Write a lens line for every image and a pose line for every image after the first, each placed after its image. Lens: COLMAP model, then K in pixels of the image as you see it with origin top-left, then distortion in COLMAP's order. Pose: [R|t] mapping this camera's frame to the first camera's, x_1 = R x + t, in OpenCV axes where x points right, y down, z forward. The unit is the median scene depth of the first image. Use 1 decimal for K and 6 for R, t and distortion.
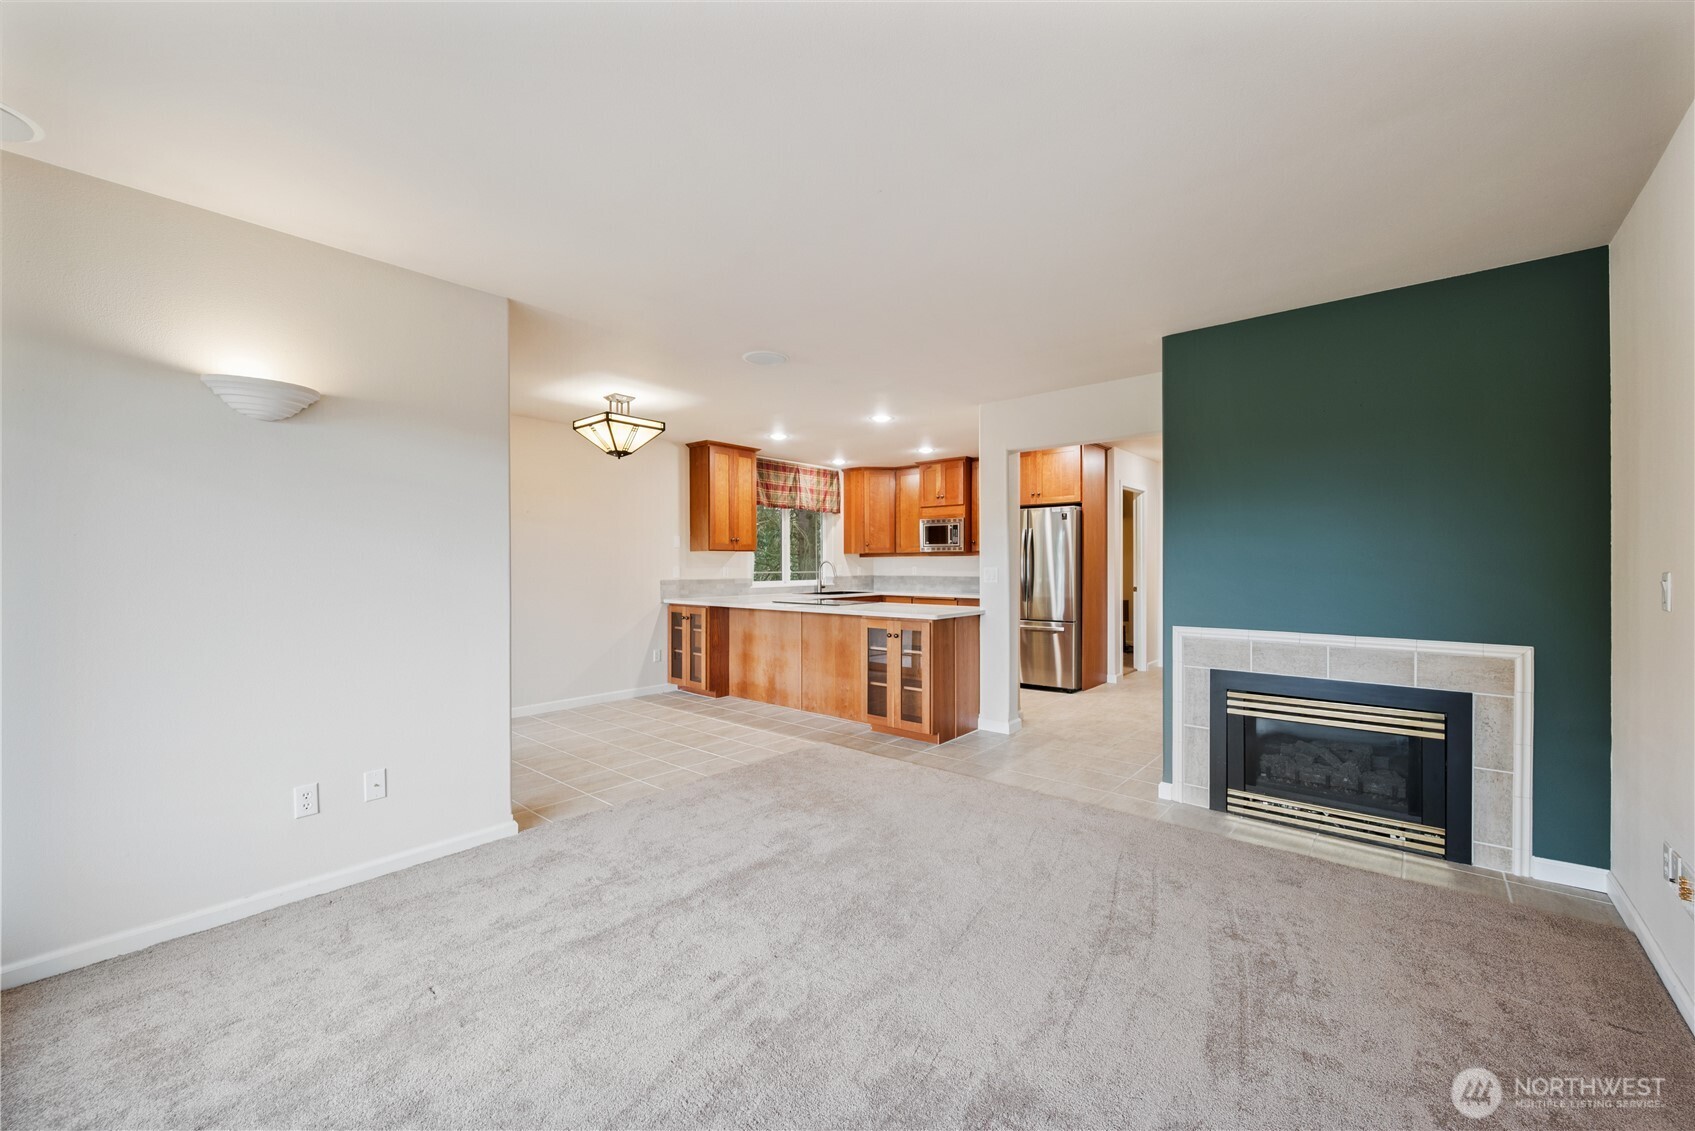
lens RADIAL K [[669.2, 0, 841.8], [0, 669.2, 565.6], [0, 0, 1]] dist [0.000152, -0.000054]
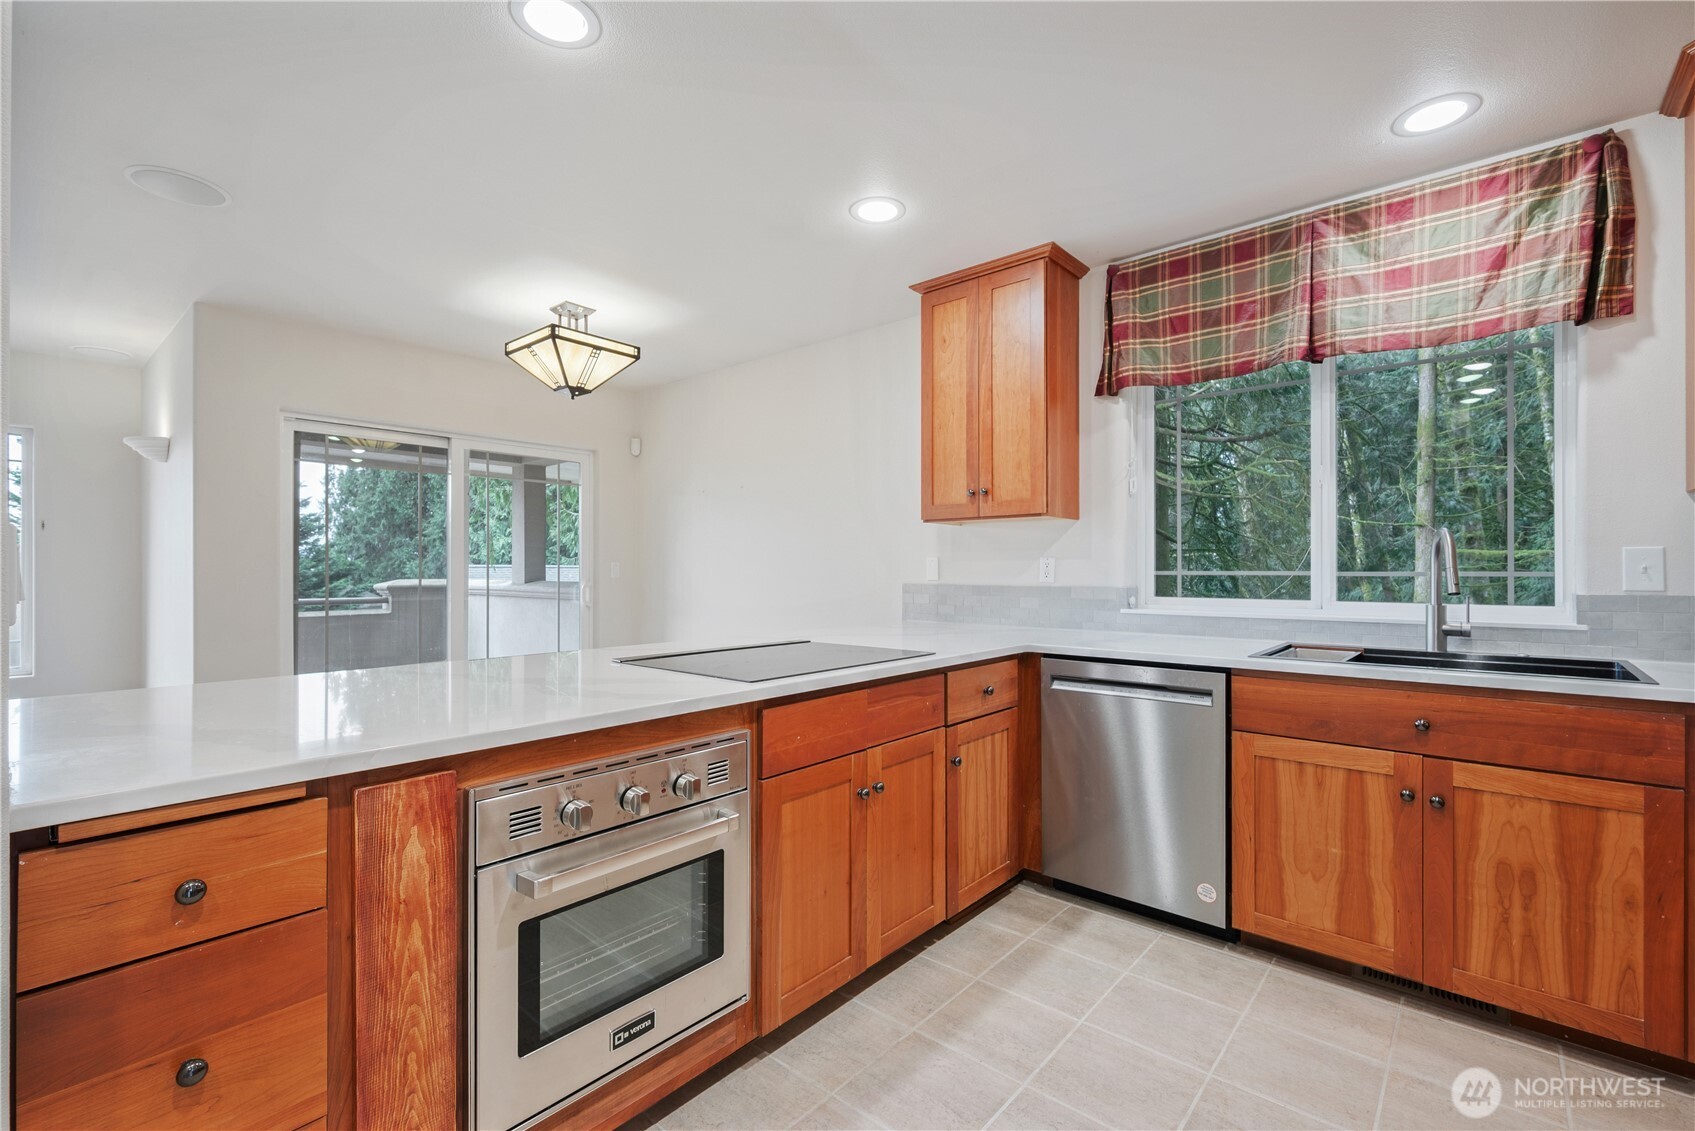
lens RADIAL K [[742.2, 0, 850.8], [0, 742.2, 566.3], [0, 0, 1]] dist [0.002738, 0.000138]
pose [[0.002742, -0.003408, -0.999990, 0.257248], [-0.002478, 0.999991, -0.003415, 0.008367], [0.999993, 0.002487, 0.002733, 0.773329]]
